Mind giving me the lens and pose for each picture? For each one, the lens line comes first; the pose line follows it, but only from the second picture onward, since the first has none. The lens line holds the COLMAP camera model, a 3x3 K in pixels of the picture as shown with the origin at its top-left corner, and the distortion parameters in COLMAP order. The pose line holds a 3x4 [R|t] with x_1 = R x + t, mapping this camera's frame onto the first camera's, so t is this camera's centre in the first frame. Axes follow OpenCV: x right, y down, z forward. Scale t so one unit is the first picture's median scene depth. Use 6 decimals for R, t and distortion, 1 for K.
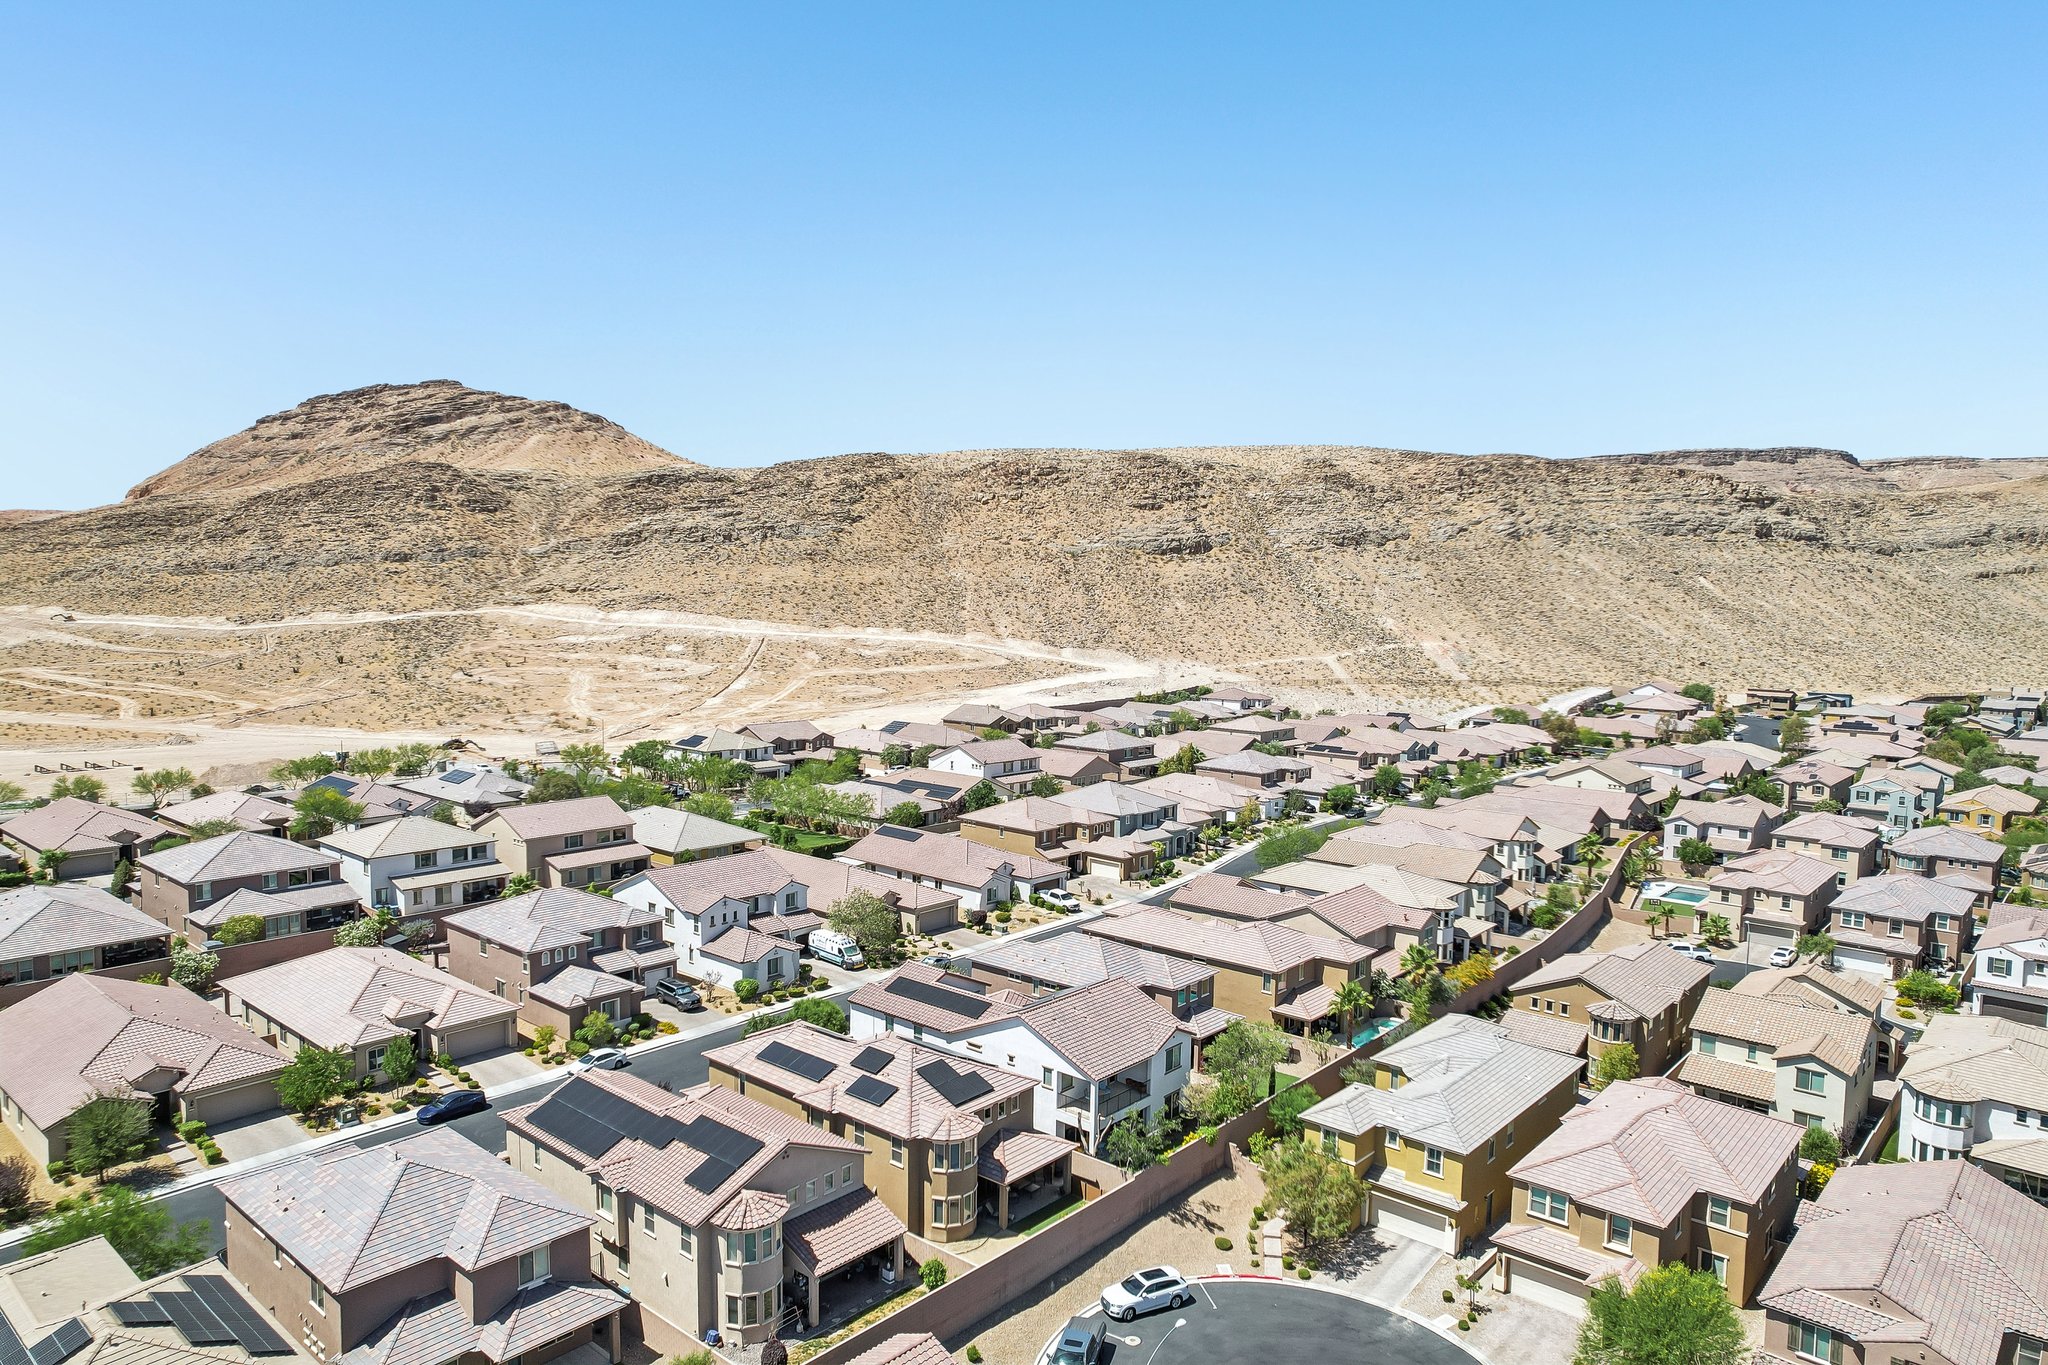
lens RADIAL K [[1303.8, 0, 1024.6], [0, 1303.8, 692.2], [0, 0, 1]] dist [-0.074142, 0.069063]
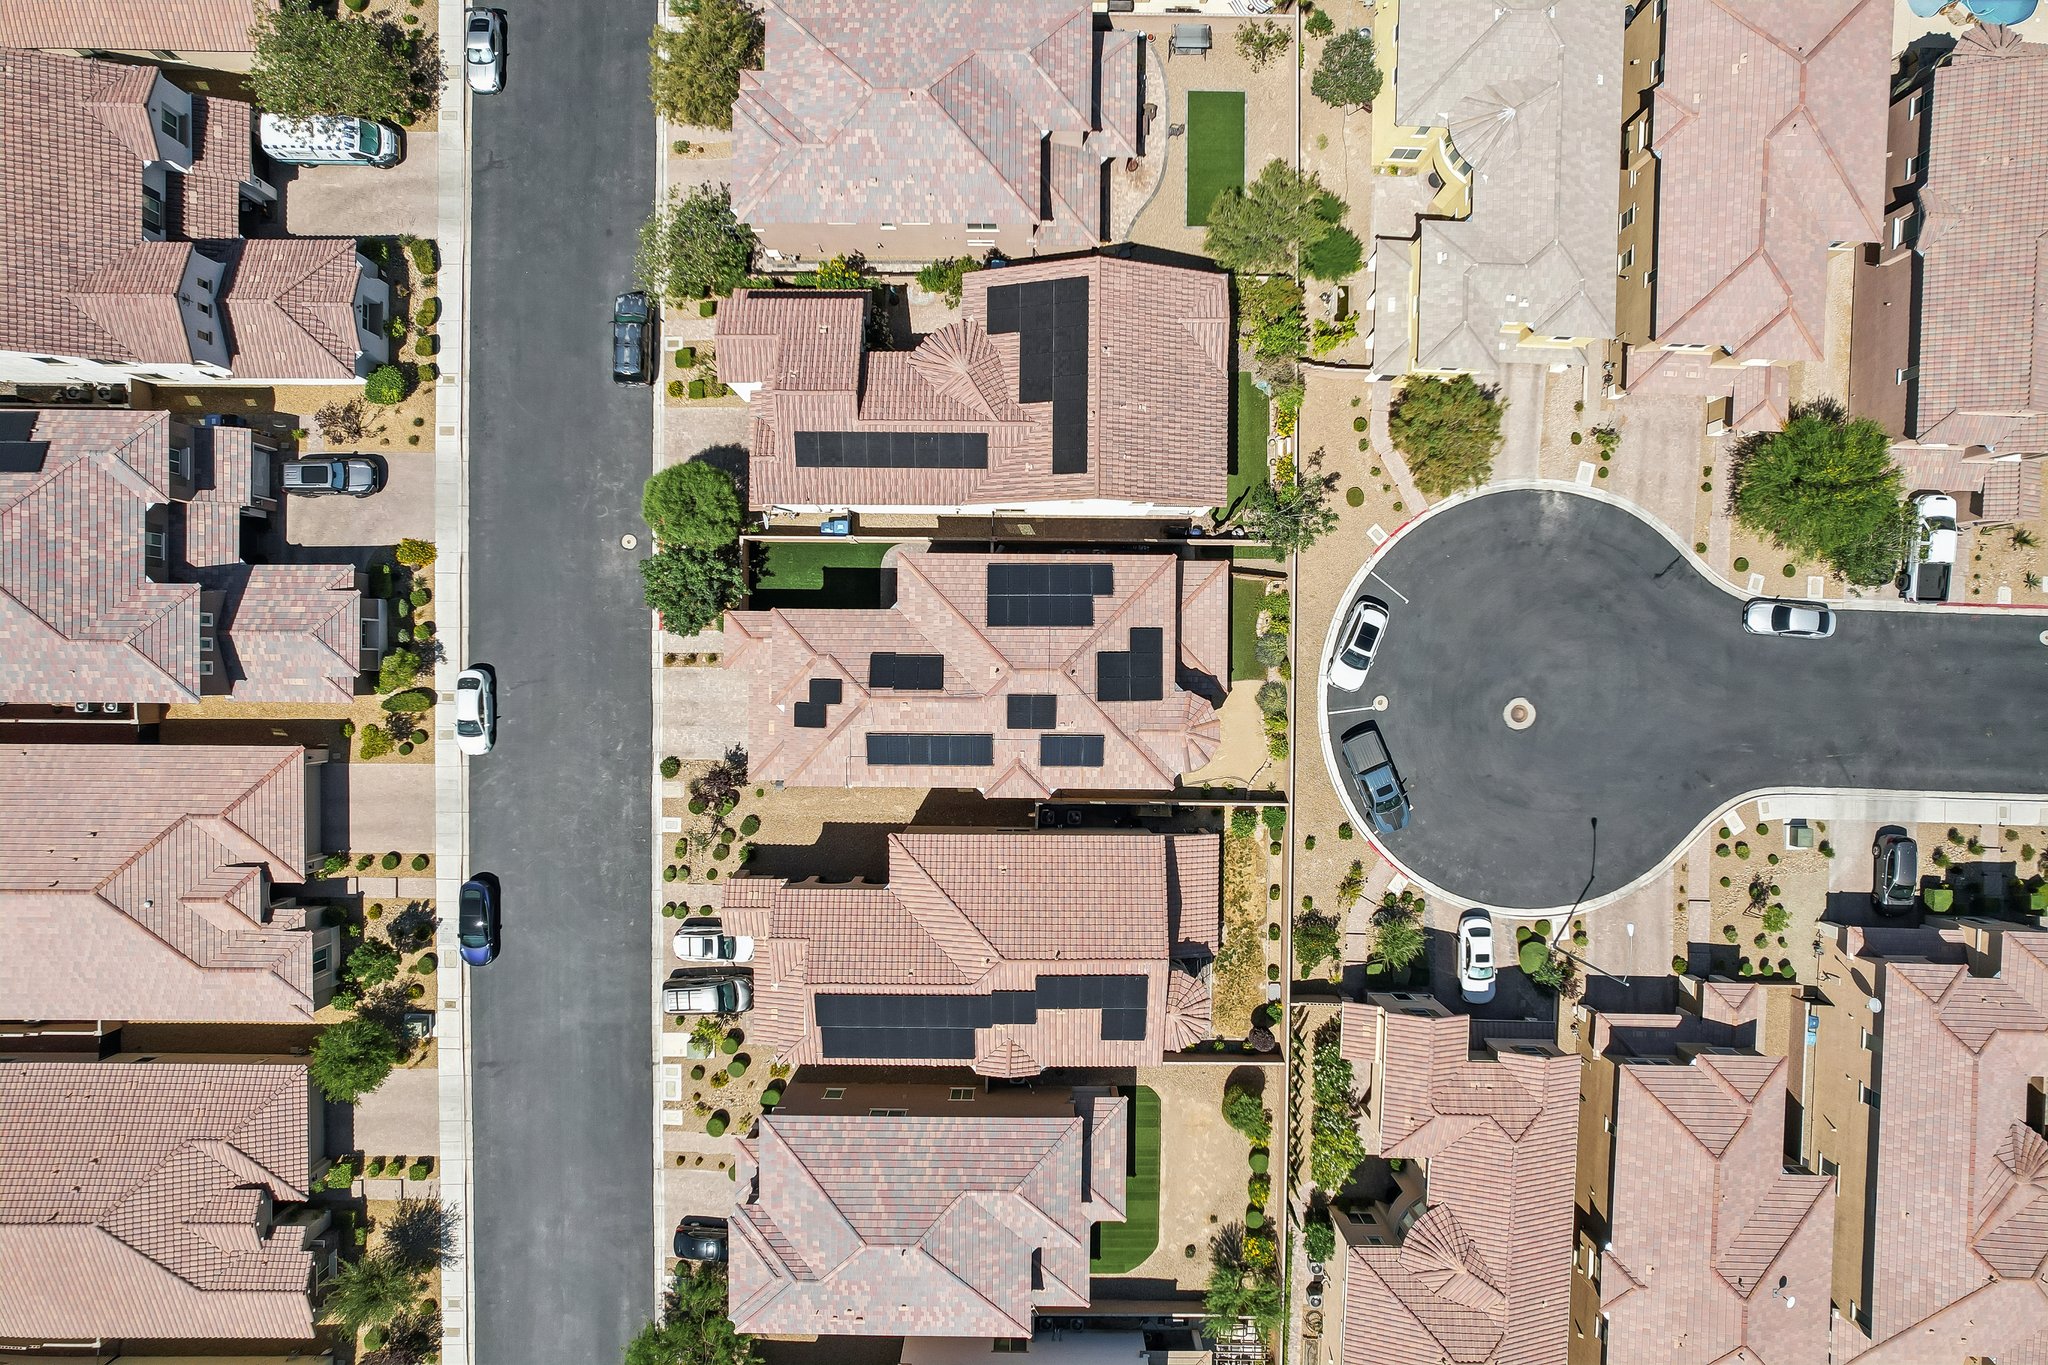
lens RADIAL K [[1303.8, 0, 1024.6], [0, 1303.8, 692.2], [0, 0, 1]] dist [-0.074142, 0.069063]
pose [[0.763070, -0.645771, -0.026536, -0.017110], [0.064060, 0.034714, 0.997342, -0.094001], [-0.643133, -0.762742, 0.067857, 0.178060]]
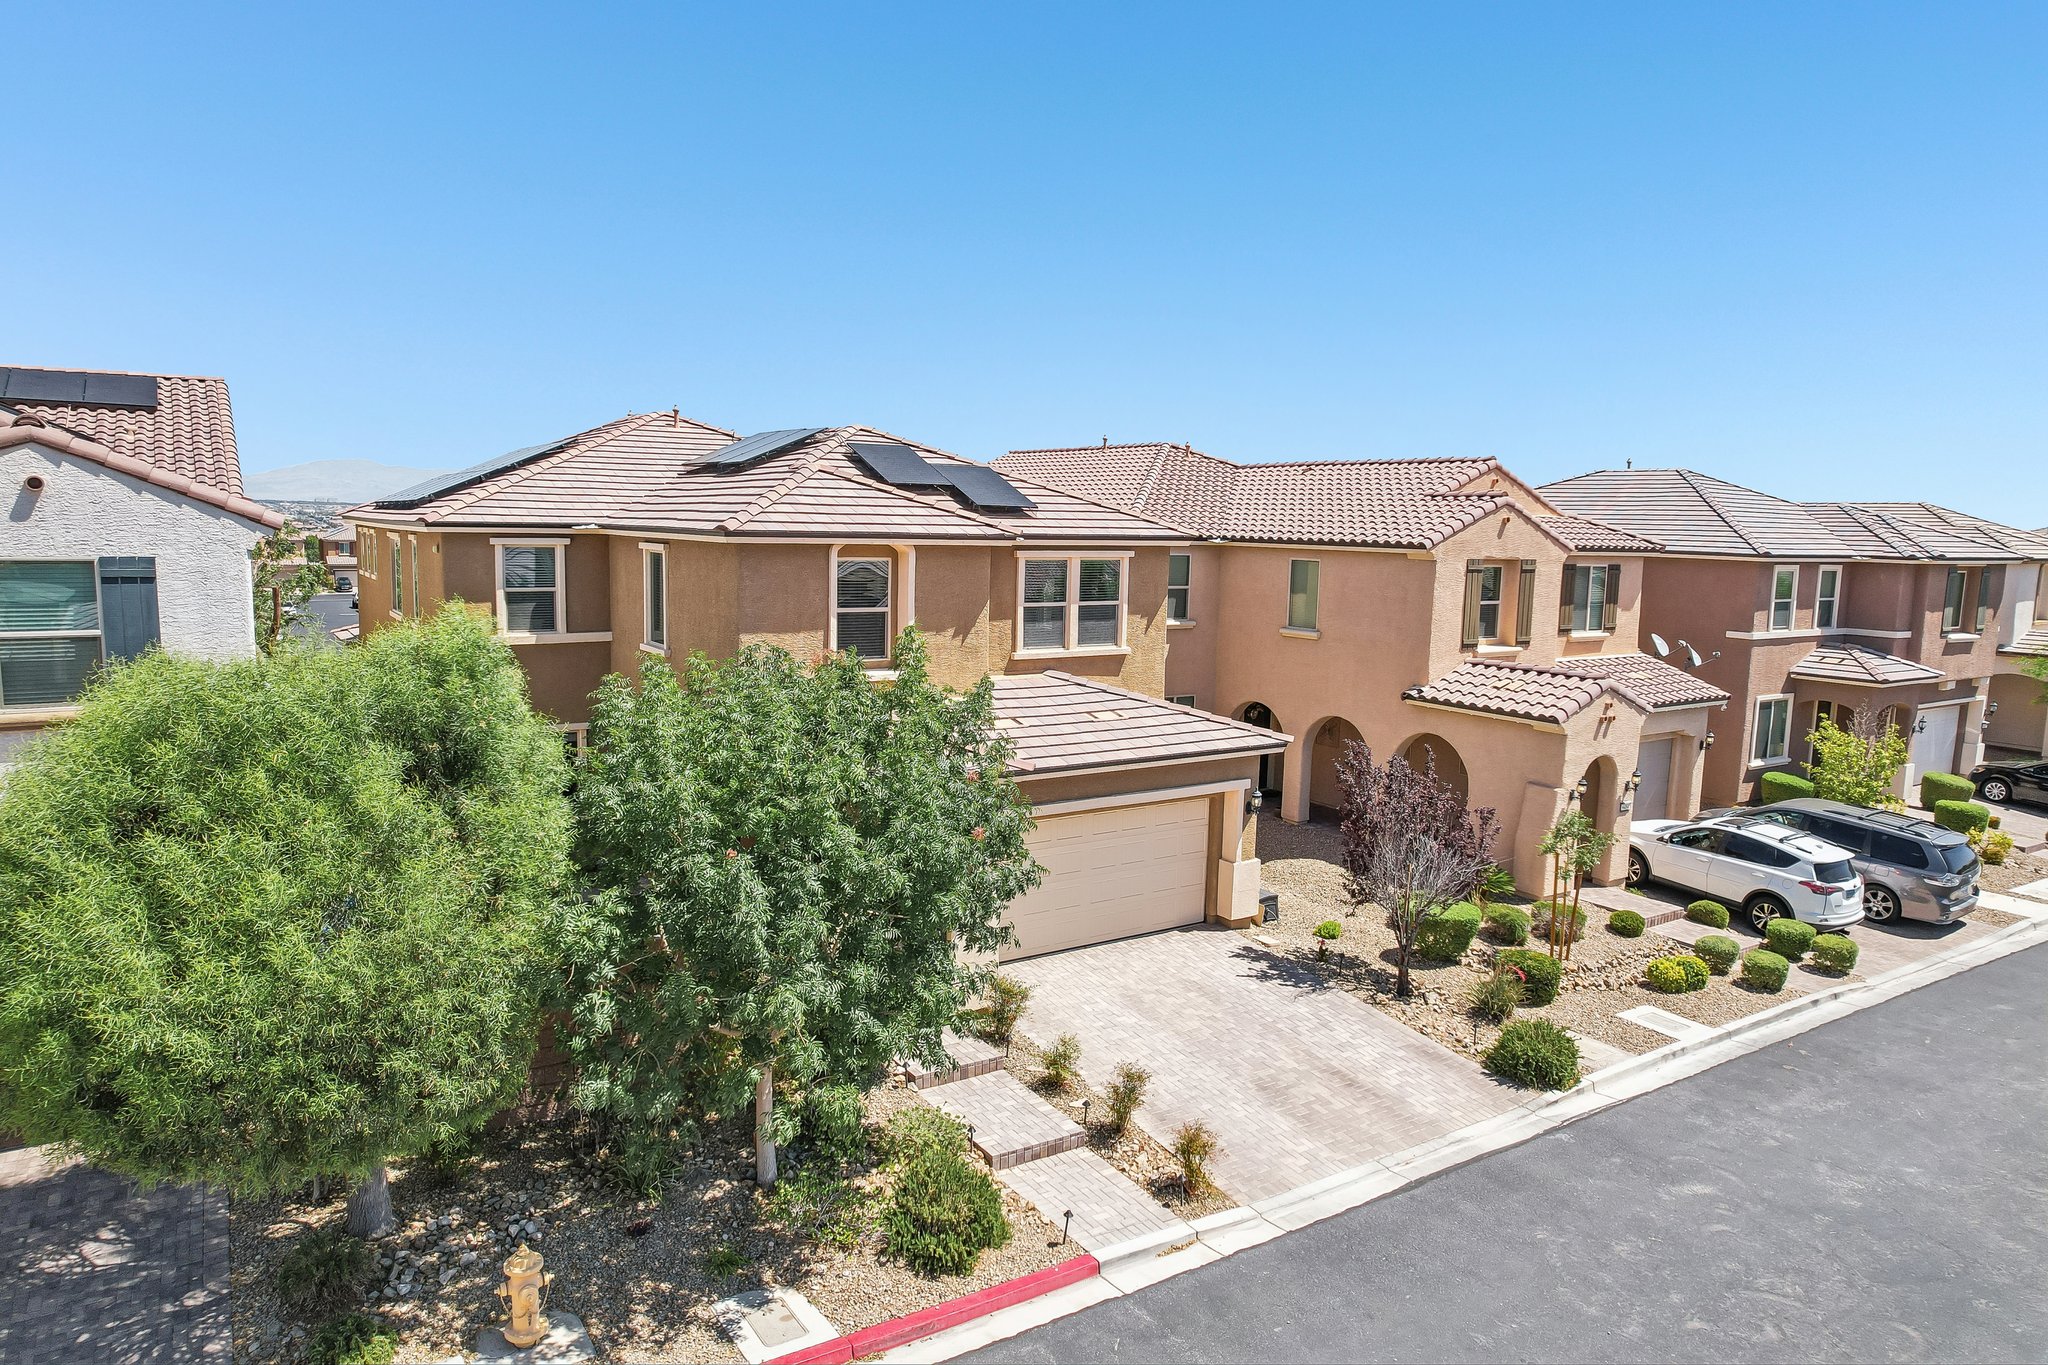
lens RADIAL K [[1303.8, 0, 1024.6], [0, 1303.8, 692.2], [0, 0, 1]] dist [-0.074142, 0.069063]
pose [[-0.958686, -0.072690, 0.275022, -0.057853], [-0.013076, 0.977040, 0.212654, 0.050464], [-0.284165, 0.200272, -0.937625, 0.250510]]
